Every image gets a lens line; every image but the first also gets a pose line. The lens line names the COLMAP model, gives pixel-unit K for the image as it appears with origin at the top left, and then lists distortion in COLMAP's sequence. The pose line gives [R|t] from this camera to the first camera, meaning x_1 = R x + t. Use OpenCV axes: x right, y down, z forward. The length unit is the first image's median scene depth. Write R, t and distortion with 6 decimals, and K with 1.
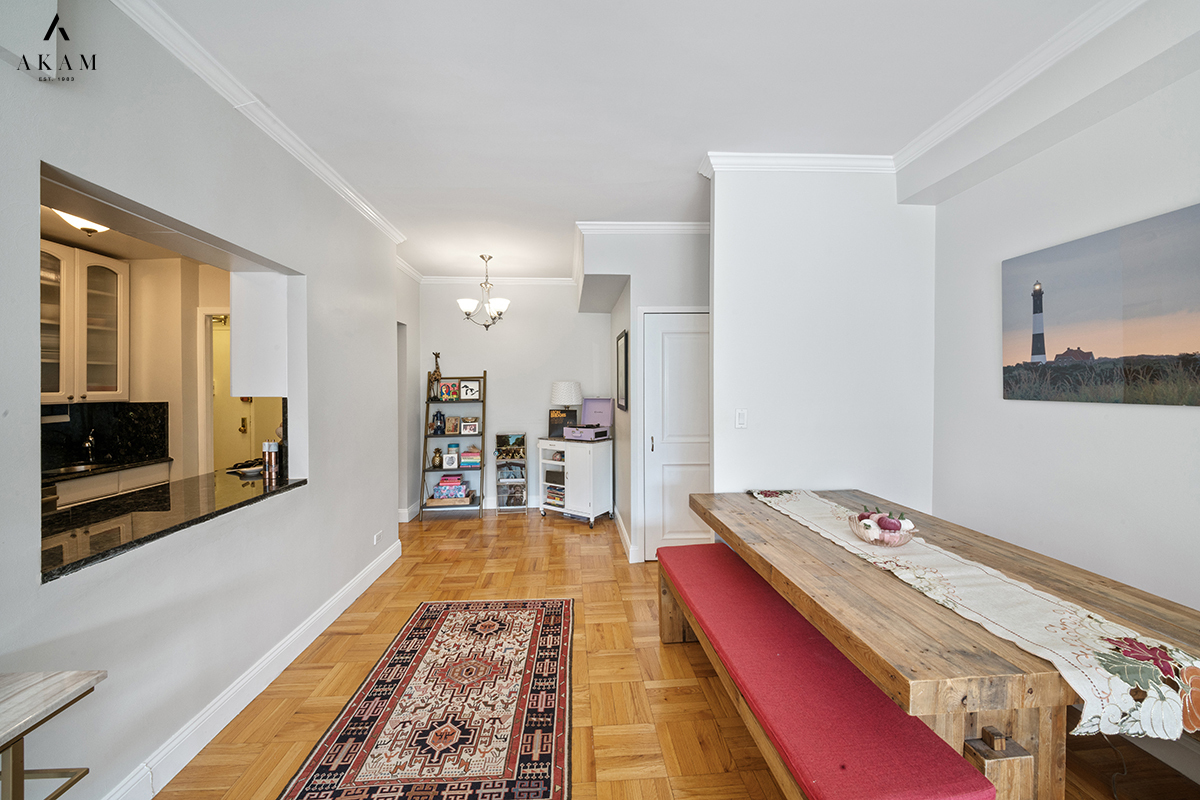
lens RADIAL K [[430.4, 0, 599.5], [0, 430.4, 384.1], [0, 0, 1]] dist [0.000391, -0.000002]
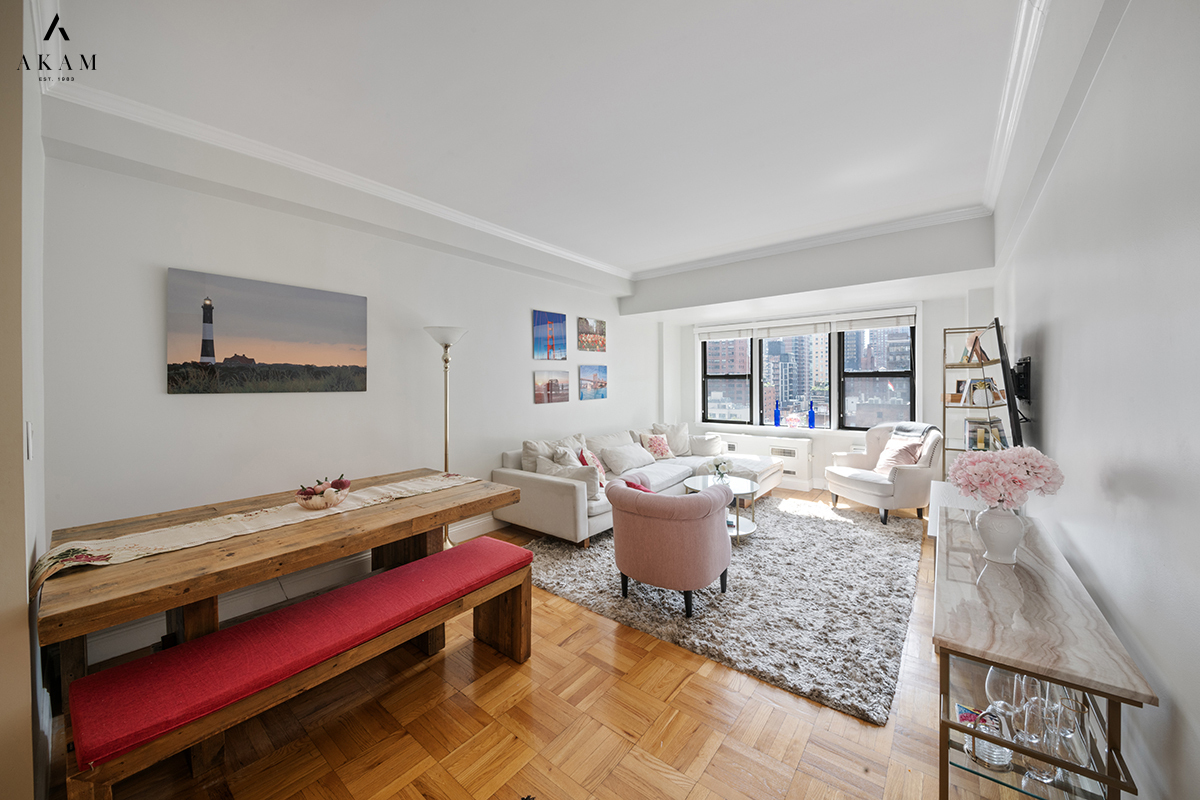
lens RADIAL K [[430.4, 0, 599.5], [0, 430.4, 384.1], [0, 0, 1]] dist [0.000391, -0.000002]
pose [[-0.739375, 0.000101, 0.673294, -0.652044], [0.001523, 0.999998, 0.001523, 0.011028], [-0.673293, 0.002151, -0.739373, 1.152867]]
